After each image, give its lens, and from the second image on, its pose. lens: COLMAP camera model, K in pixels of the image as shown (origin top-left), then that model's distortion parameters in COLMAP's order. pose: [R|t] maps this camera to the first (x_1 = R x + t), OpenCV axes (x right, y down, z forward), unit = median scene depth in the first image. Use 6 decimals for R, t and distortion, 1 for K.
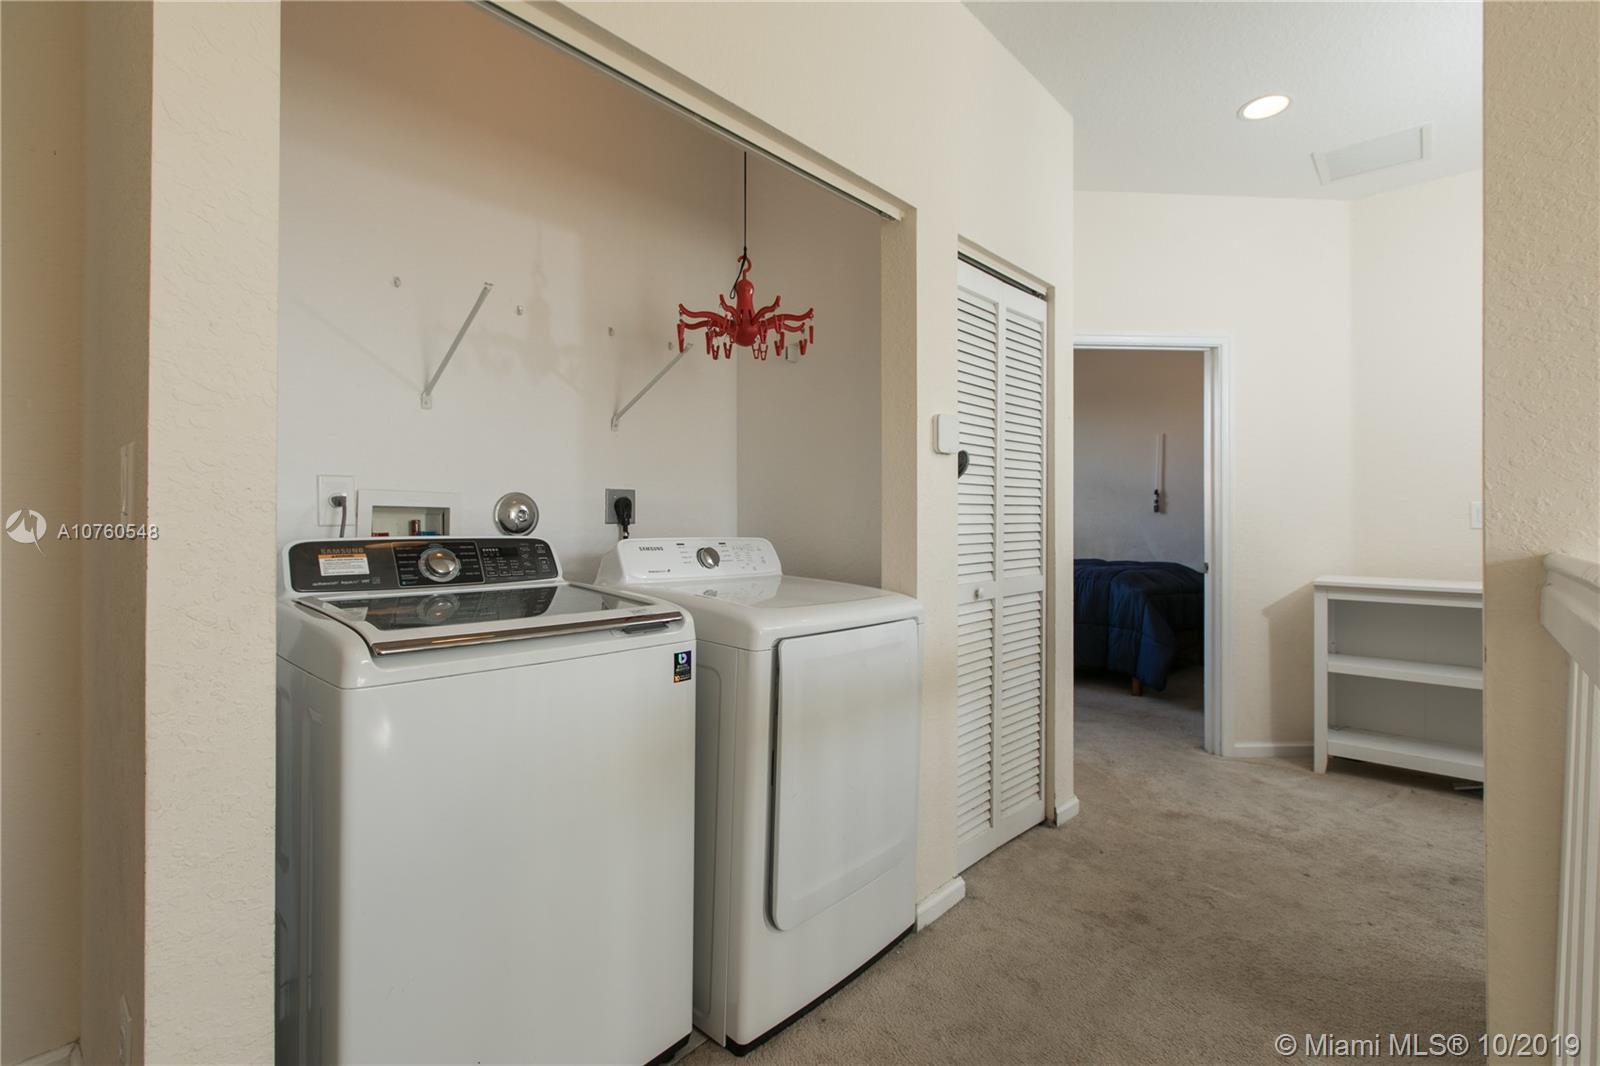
lens RADIAL K [[729.9, 0, 794.2], [0, 729.9, 528.3], [0, 0, 1]] dist [0.003426, 0.000000]
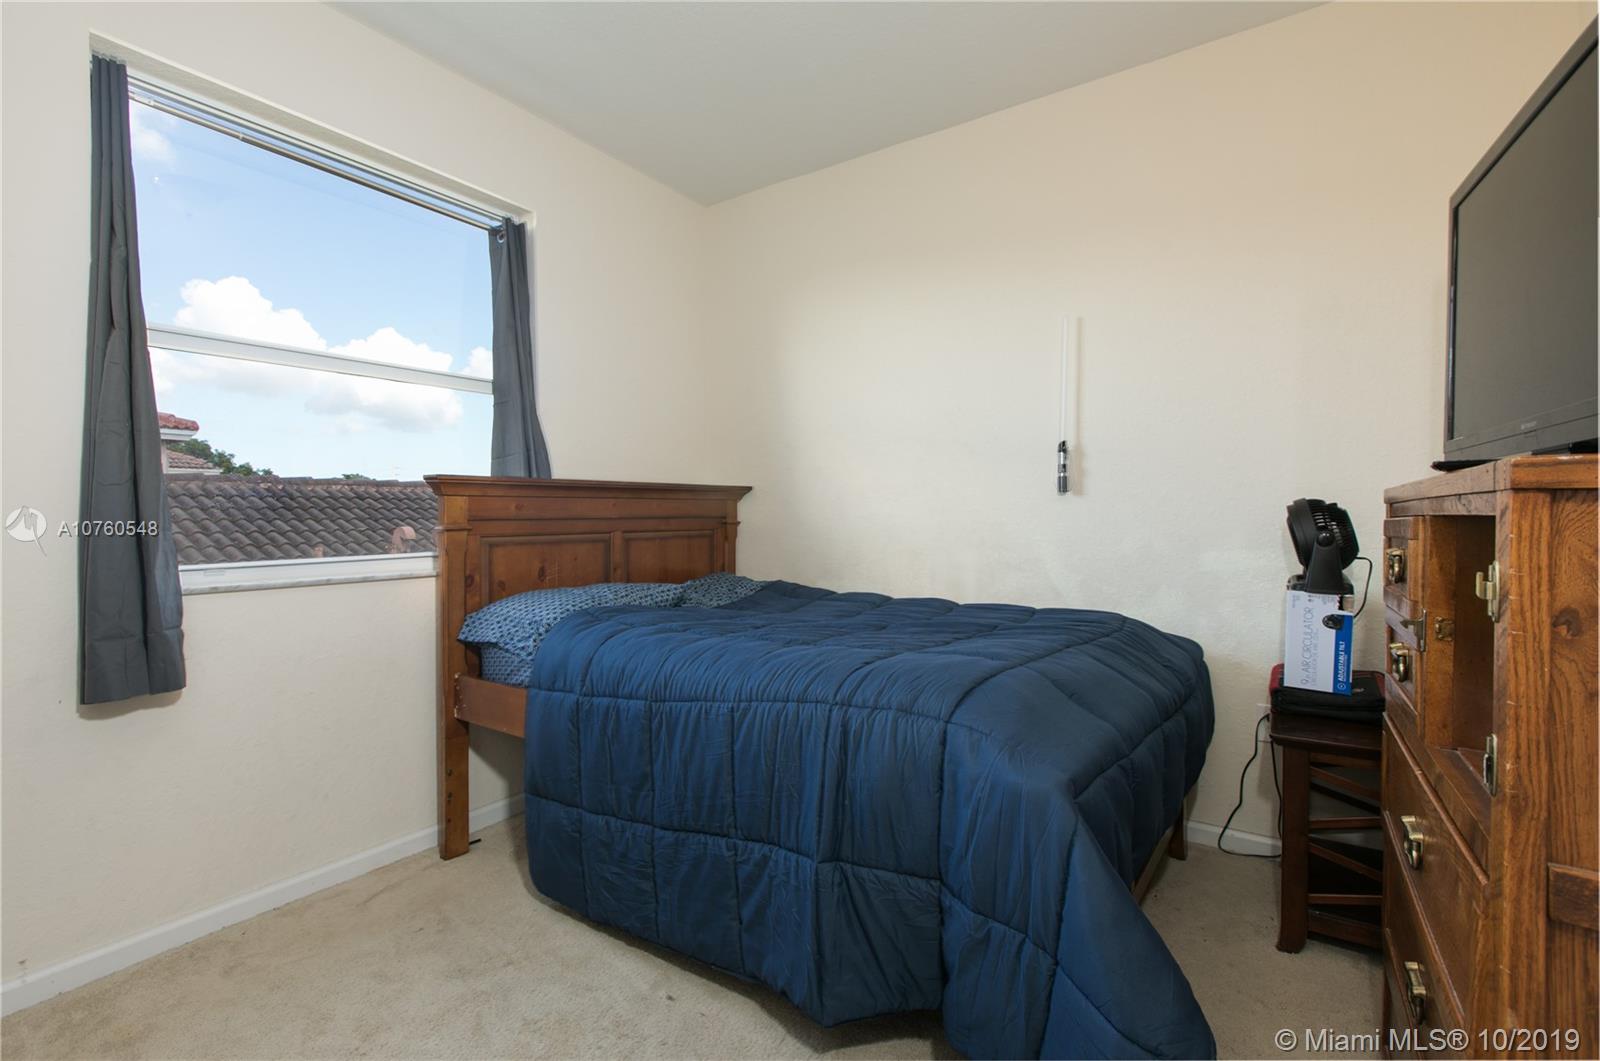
lens RADIAL K [[729.9, 0, 803.9], [0, 729.9, 523.0], [0, 0, 1]] dist [0.003426, 0.000000]
pose [[0.986520, -0.005861, 0.163538, 0.157316], [0.005367, 0.999980, 0.003462, -0.002985], [-0.163555, -0.002538, 0.986531, 0.346604]]
